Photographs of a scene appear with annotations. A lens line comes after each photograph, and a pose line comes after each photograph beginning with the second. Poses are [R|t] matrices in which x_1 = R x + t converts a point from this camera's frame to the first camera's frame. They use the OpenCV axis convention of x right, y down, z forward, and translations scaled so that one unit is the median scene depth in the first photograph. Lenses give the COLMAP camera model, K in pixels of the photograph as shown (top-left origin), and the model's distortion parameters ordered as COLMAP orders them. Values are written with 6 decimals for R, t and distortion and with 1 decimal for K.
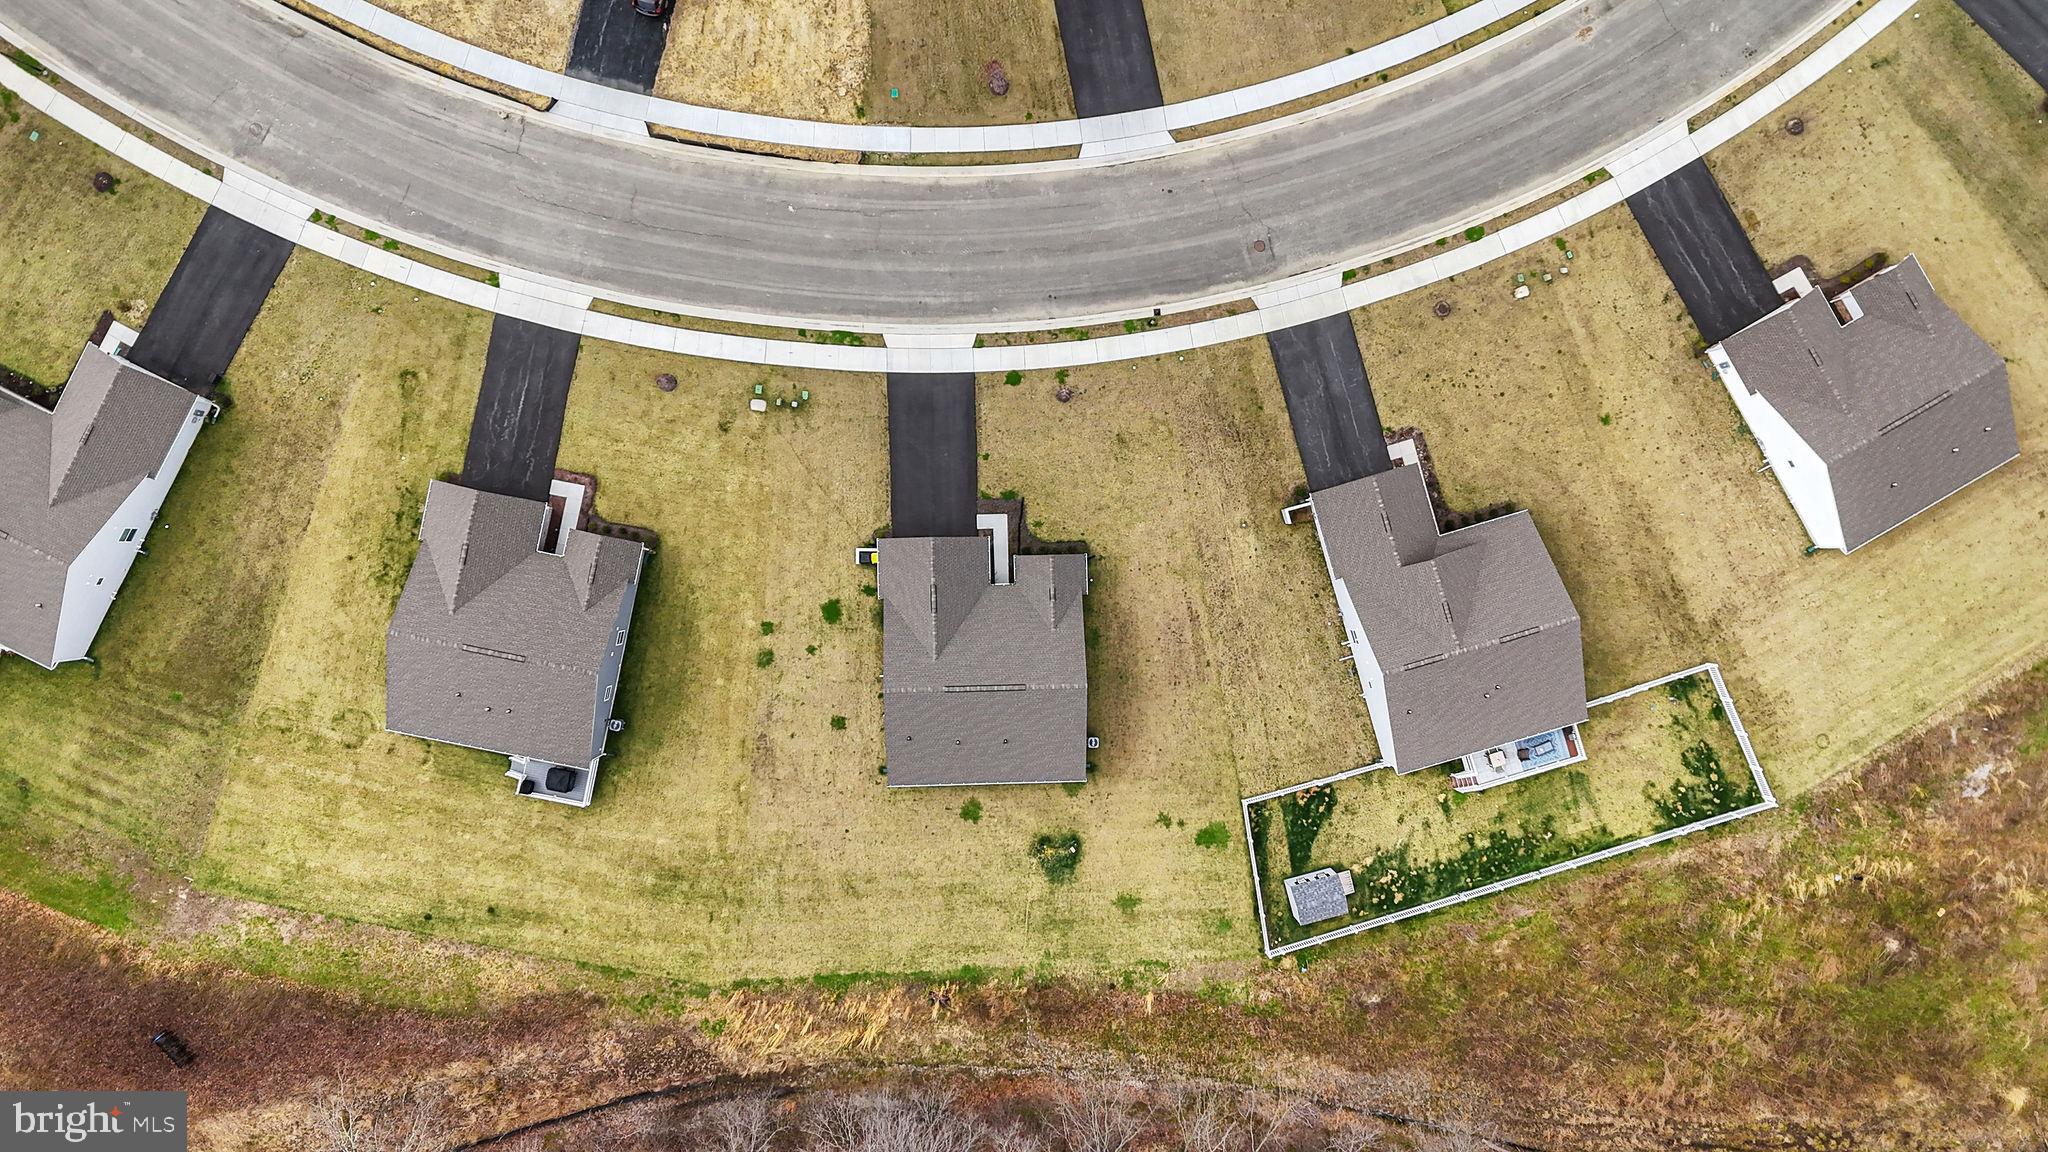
lens RADIAL K [[1536.4, 0, 1024.0], [0, 1536.4, 576.0], [0, 0, 1]] dist [0.083927, -0.069179]
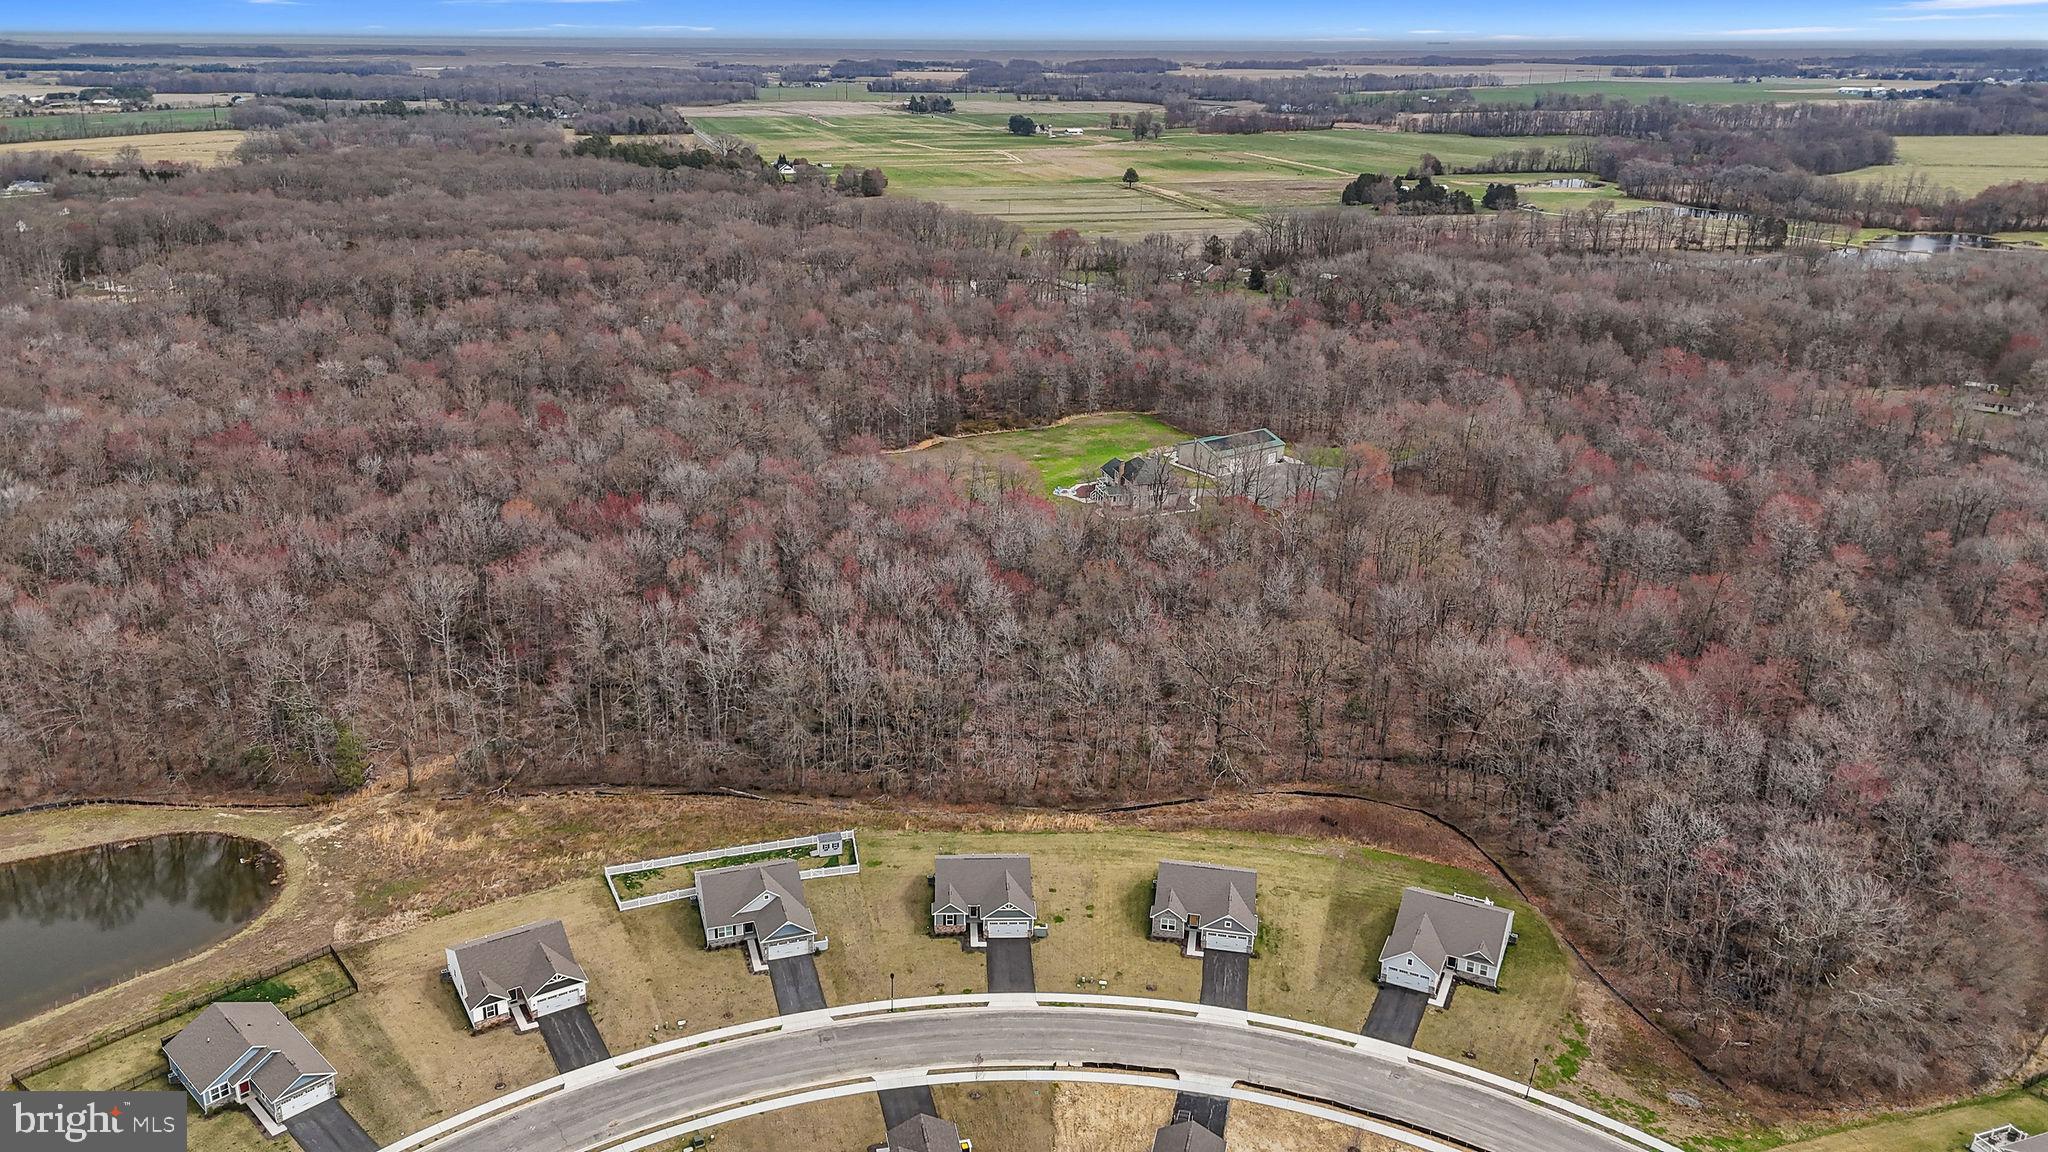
lens RADIAL K [[1536.4, 0, 1024.0], [0, 1536.4, 576.0], [0, 0, 1]] dist [0.083927, -0.069179]
pose [[-0.998778, -0.025542, -0.042311, 0.016499], [-0.031061, -0.341483, 0.939375, -1.707669], [-0.038442, 0.939541, 0.340272, -0.105386]]
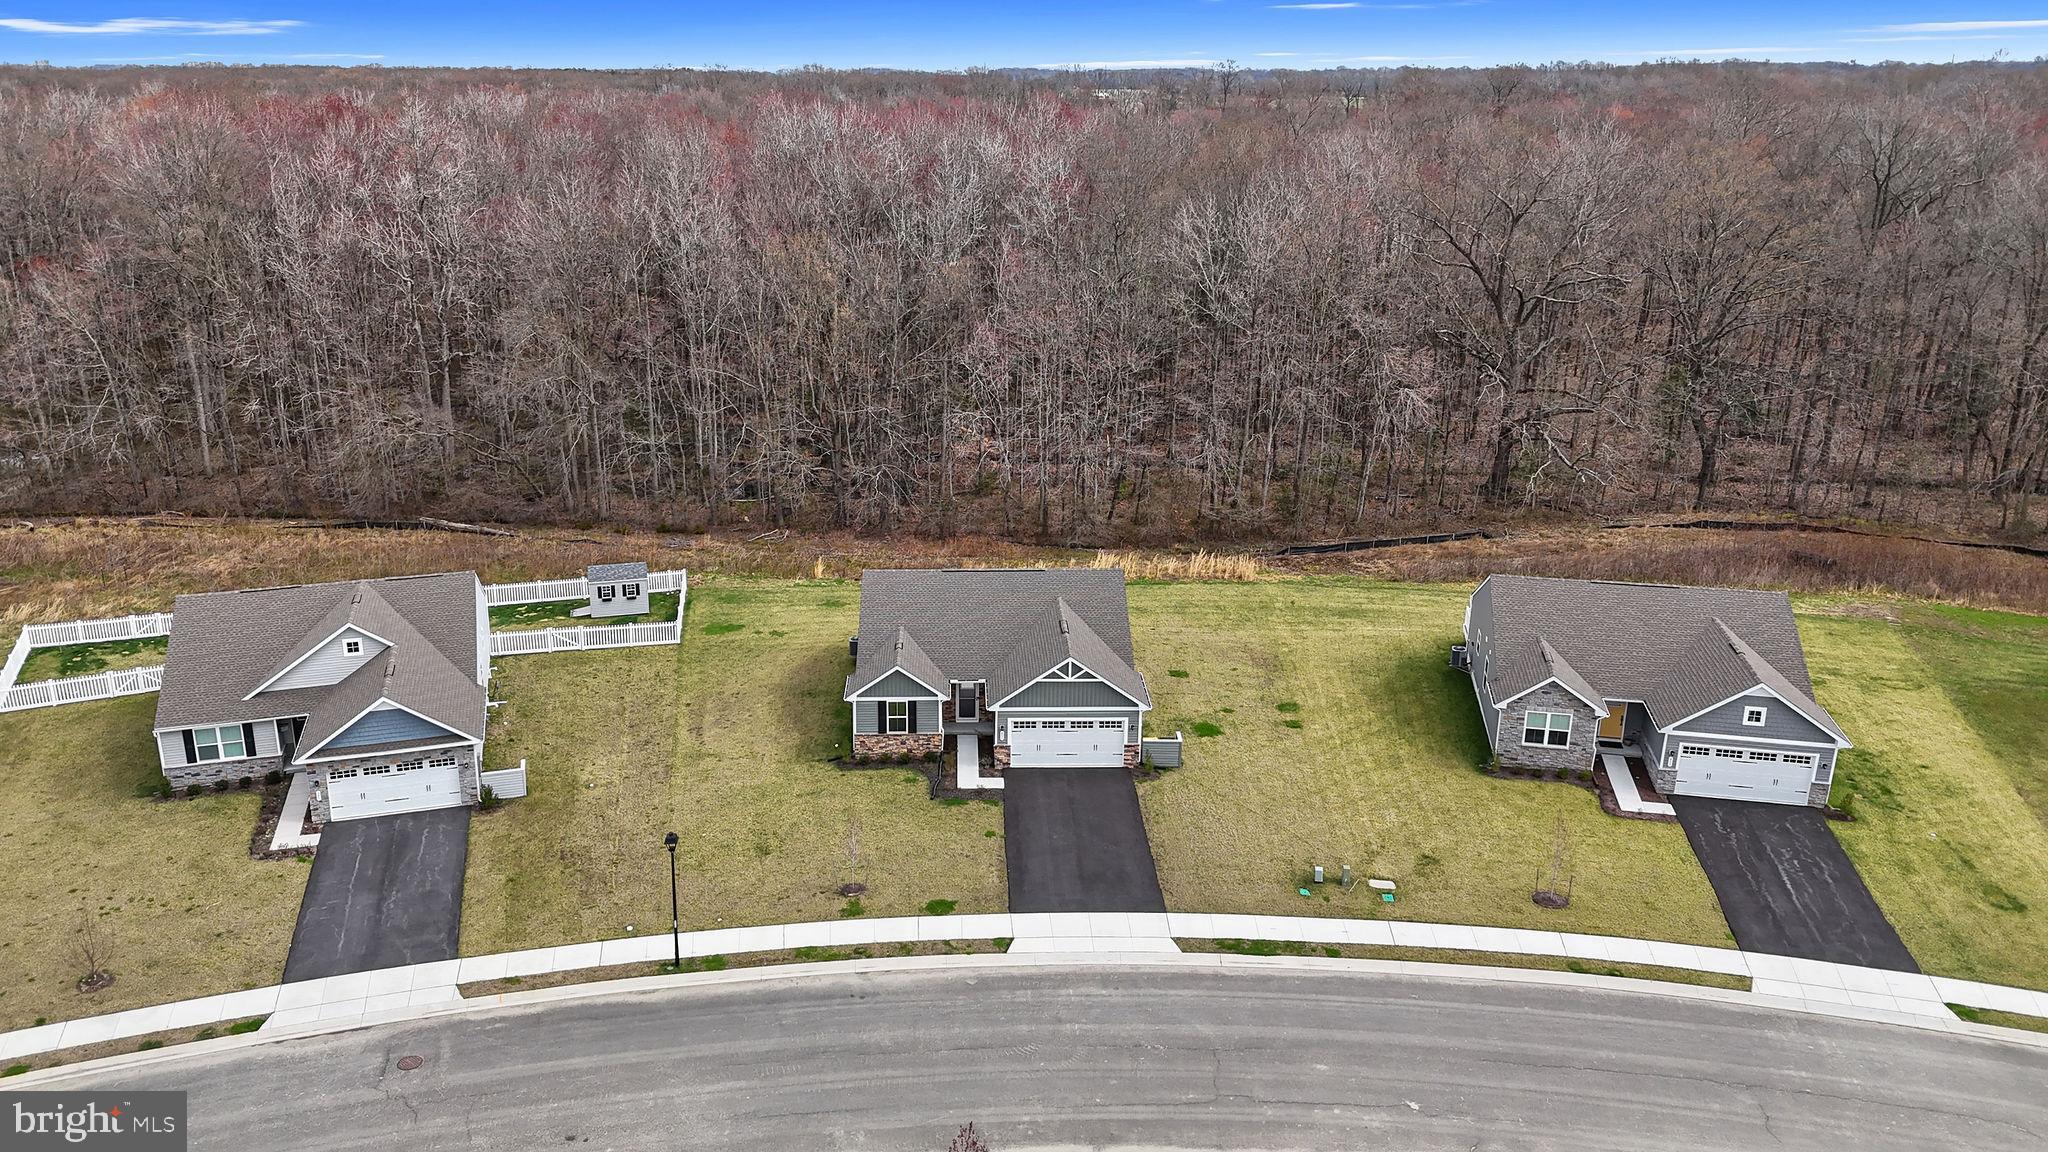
lens RADIAL K [[1514.2, 0, 996.0], [0, 1514.2, 572.6], [0, 0, 1]] dist [0.069036, -0.061833]
pose [[-0.999781, -0.019198, -0.008362, -0.020175], [-0.001942, -0.312578, 0.949890, -0.616858], [-0.020850, 0.949698, 0.312472, 0.710749]]
